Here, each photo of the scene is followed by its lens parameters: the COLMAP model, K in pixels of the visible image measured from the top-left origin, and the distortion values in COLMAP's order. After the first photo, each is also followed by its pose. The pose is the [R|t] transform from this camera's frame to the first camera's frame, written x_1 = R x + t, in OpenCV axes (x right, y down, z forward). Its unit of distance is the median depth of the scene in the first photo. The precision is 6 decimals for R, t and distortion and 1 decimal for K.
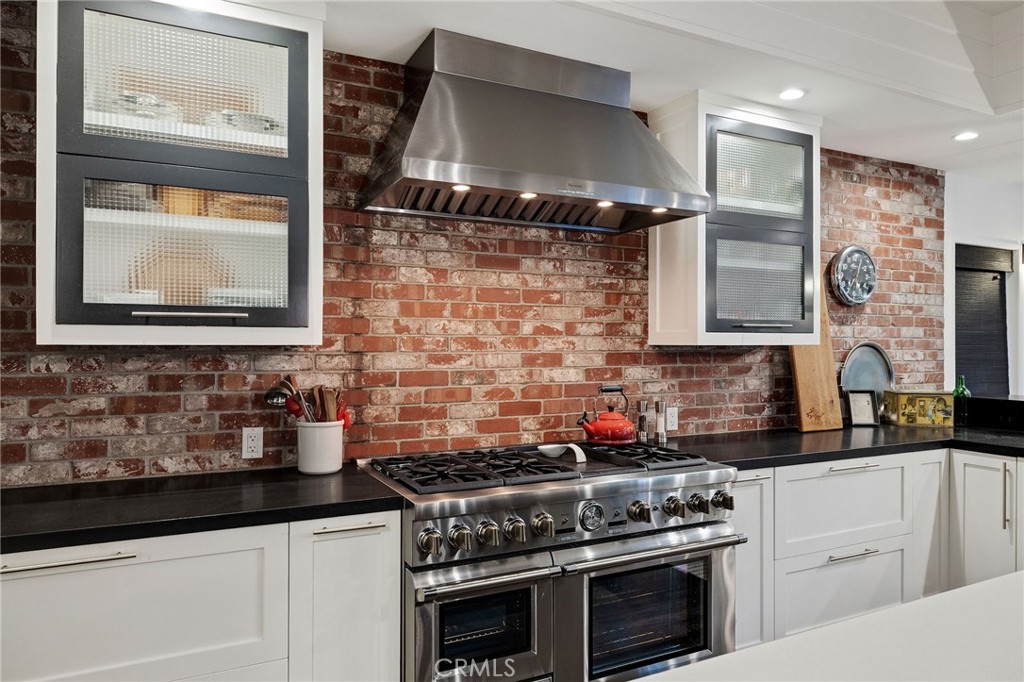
lens RADIAL K [[622.1, 0, 512.0], [0, 622.1, 342.3], [0, 0, 1]] dist [-0.004438, 0.005626]
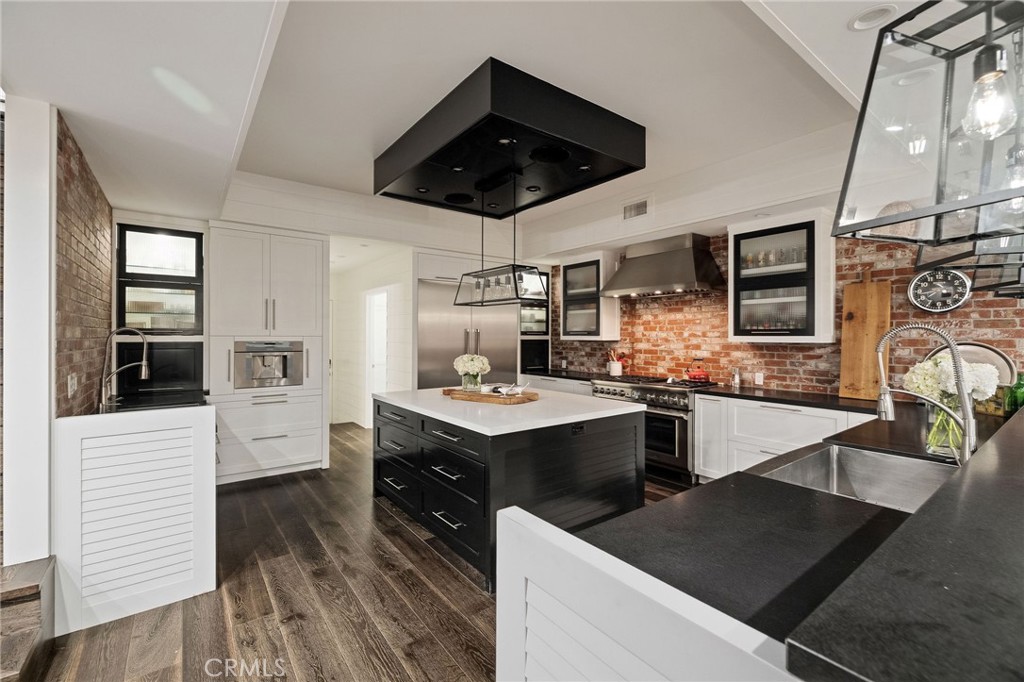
lens RADIAL K [[434.5, 0, 499.6], [0, 434.5, 336.2], [0, 0, 1]] dist [-0.000513, -0.000017]
pose [[0.178256, 0.002228, -0.983982, 1.663435], [0.005792, 0.999978, 0.003313, -0.025917], [0.983967, -0.006290, 0.178239, -0.076517]]
